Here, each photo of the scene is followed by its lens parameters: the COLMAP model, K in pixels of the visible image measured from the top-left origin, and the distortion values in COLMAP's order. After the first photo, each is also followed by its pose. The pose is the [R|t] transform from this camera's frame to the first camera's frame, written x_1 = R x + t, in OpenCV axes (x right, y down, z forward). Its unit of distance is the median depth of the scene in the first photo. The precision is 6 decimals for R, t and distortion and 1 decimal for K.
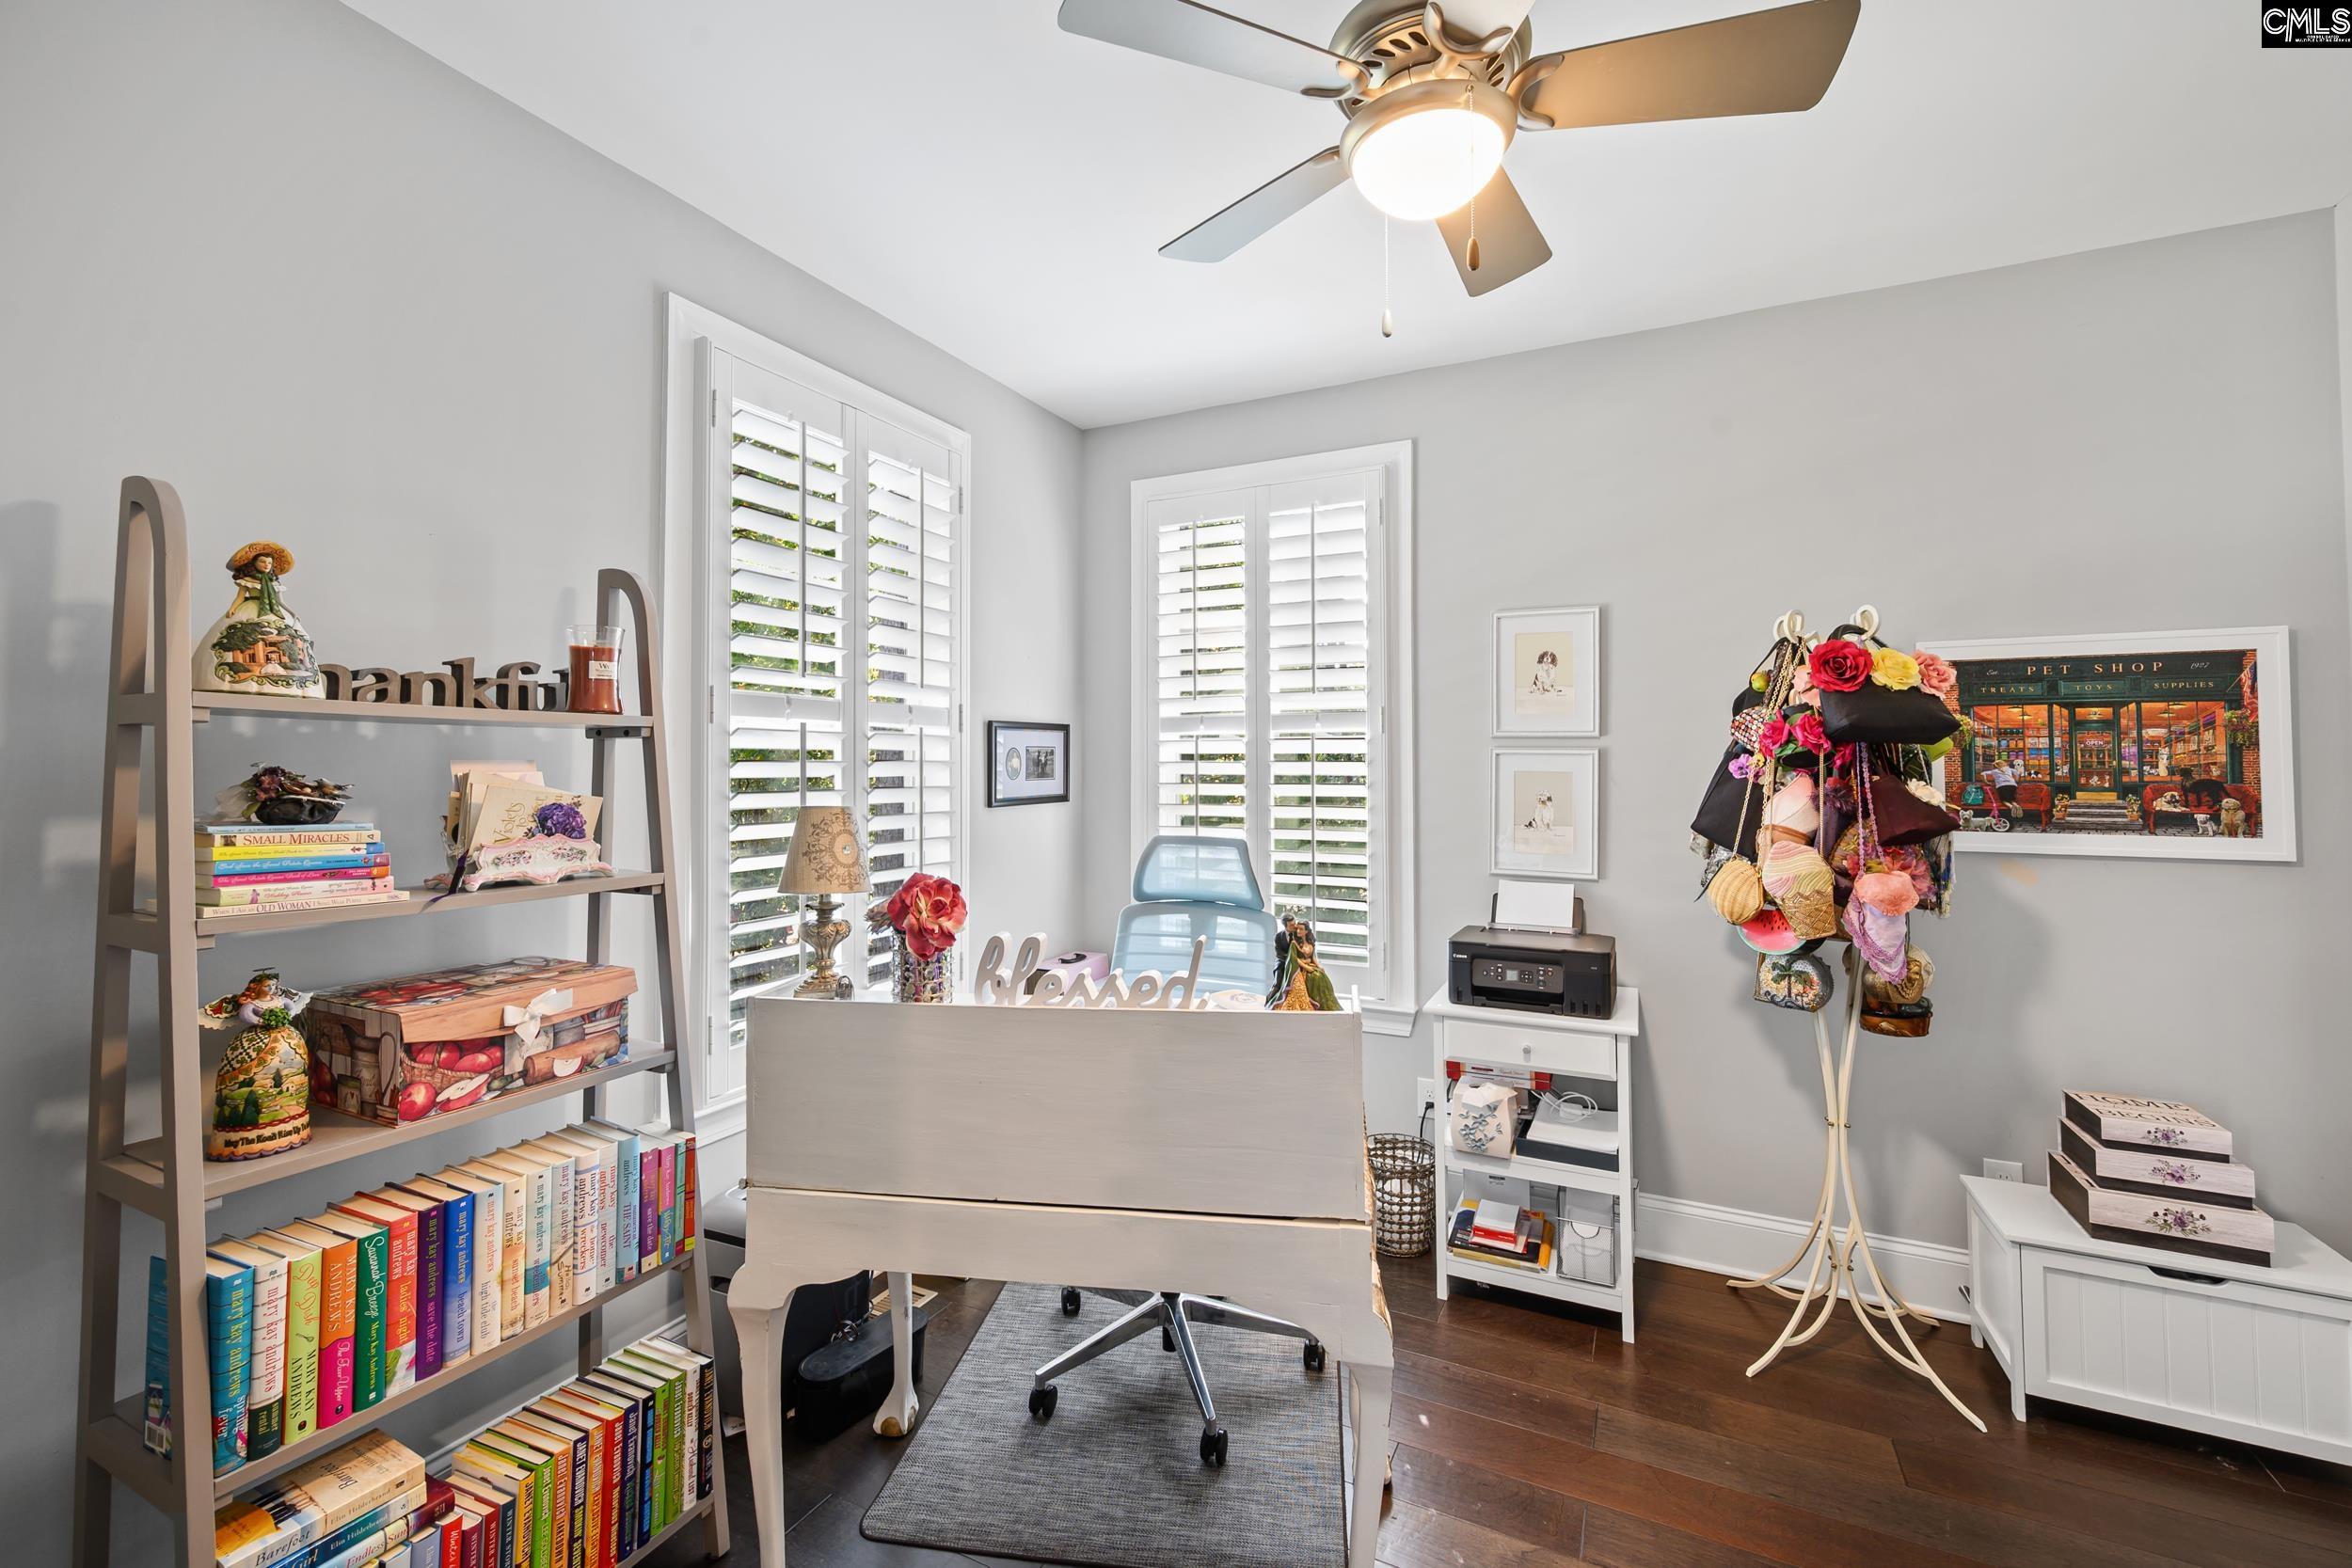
lens RADIAL K [[939.1, 0, 1186.8], [0, 939.1, 780.2], [0, 0, 1]] dist [0.000821, -0.000160]
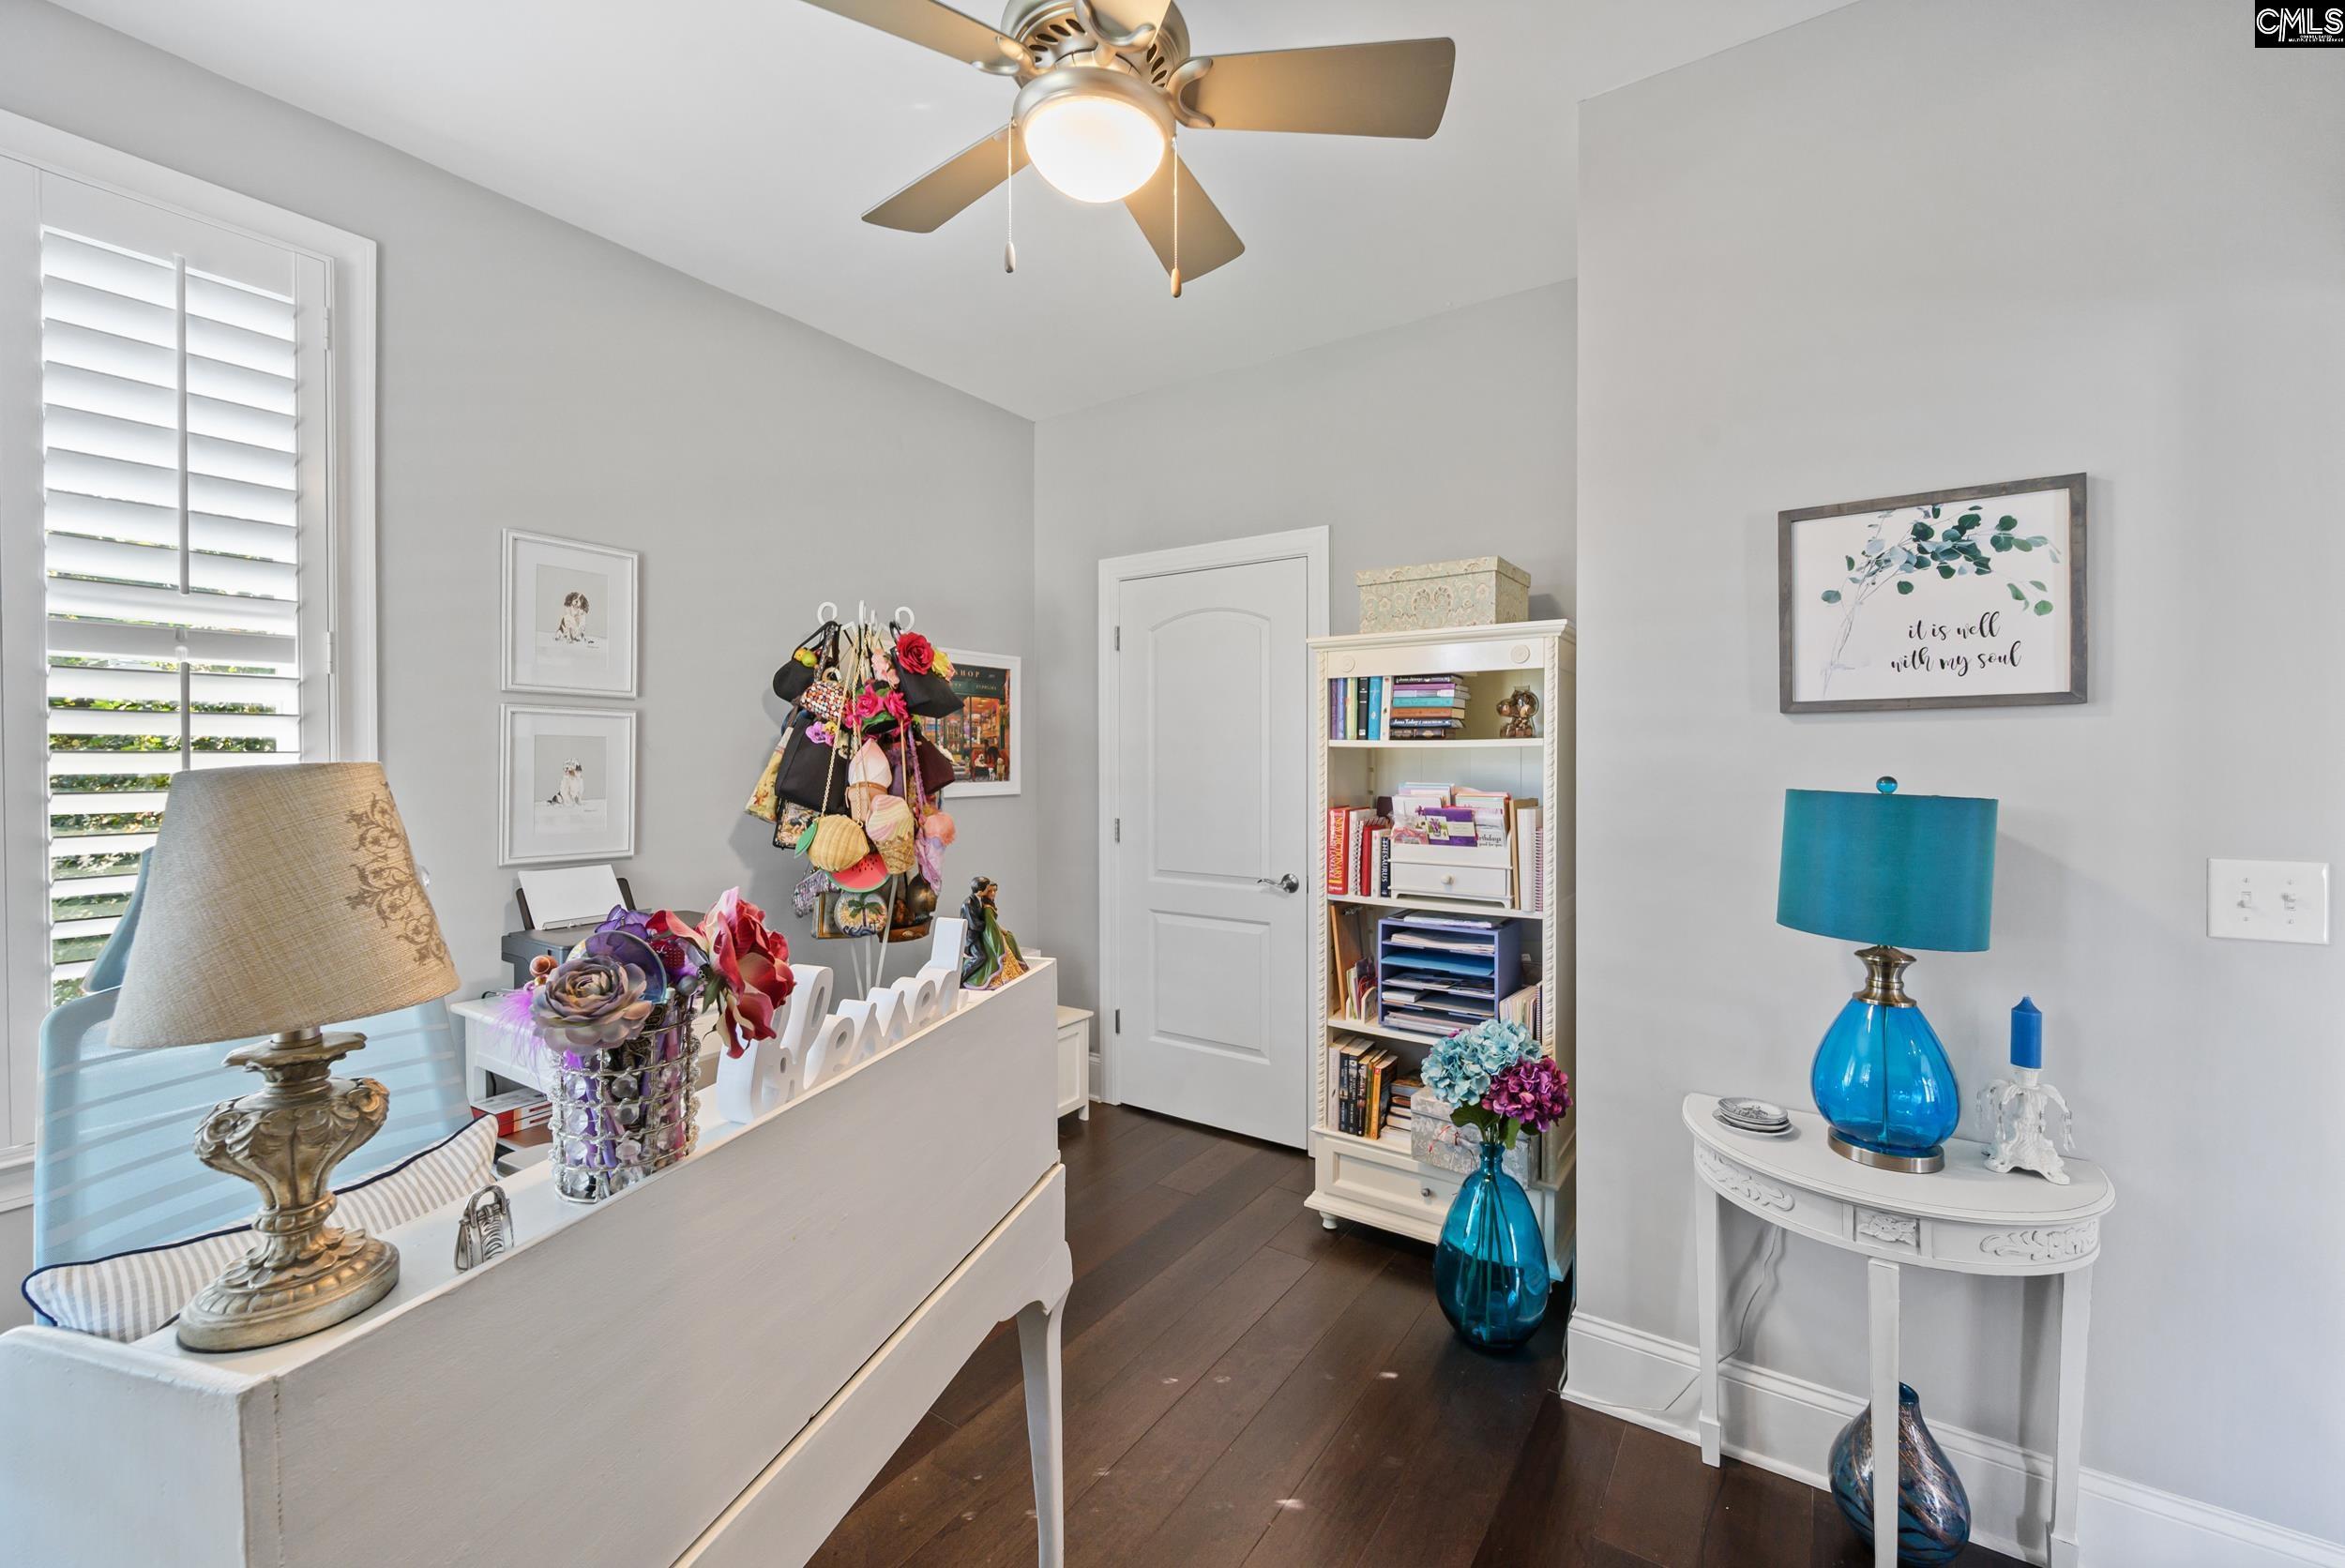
lens RADIAL K [[939.4, 0, 1181.1], [0, 939.4, 788.7], [0, 0, 1]] dist [-0.002147, -0.000281]
pose [[0.140354, -0.037379, 0.989396, -0.479086], [0.007434, 0.999299, 0.036698, 0.014844], [-0.990074, 0.002204, 0.140533, 0.433696]]
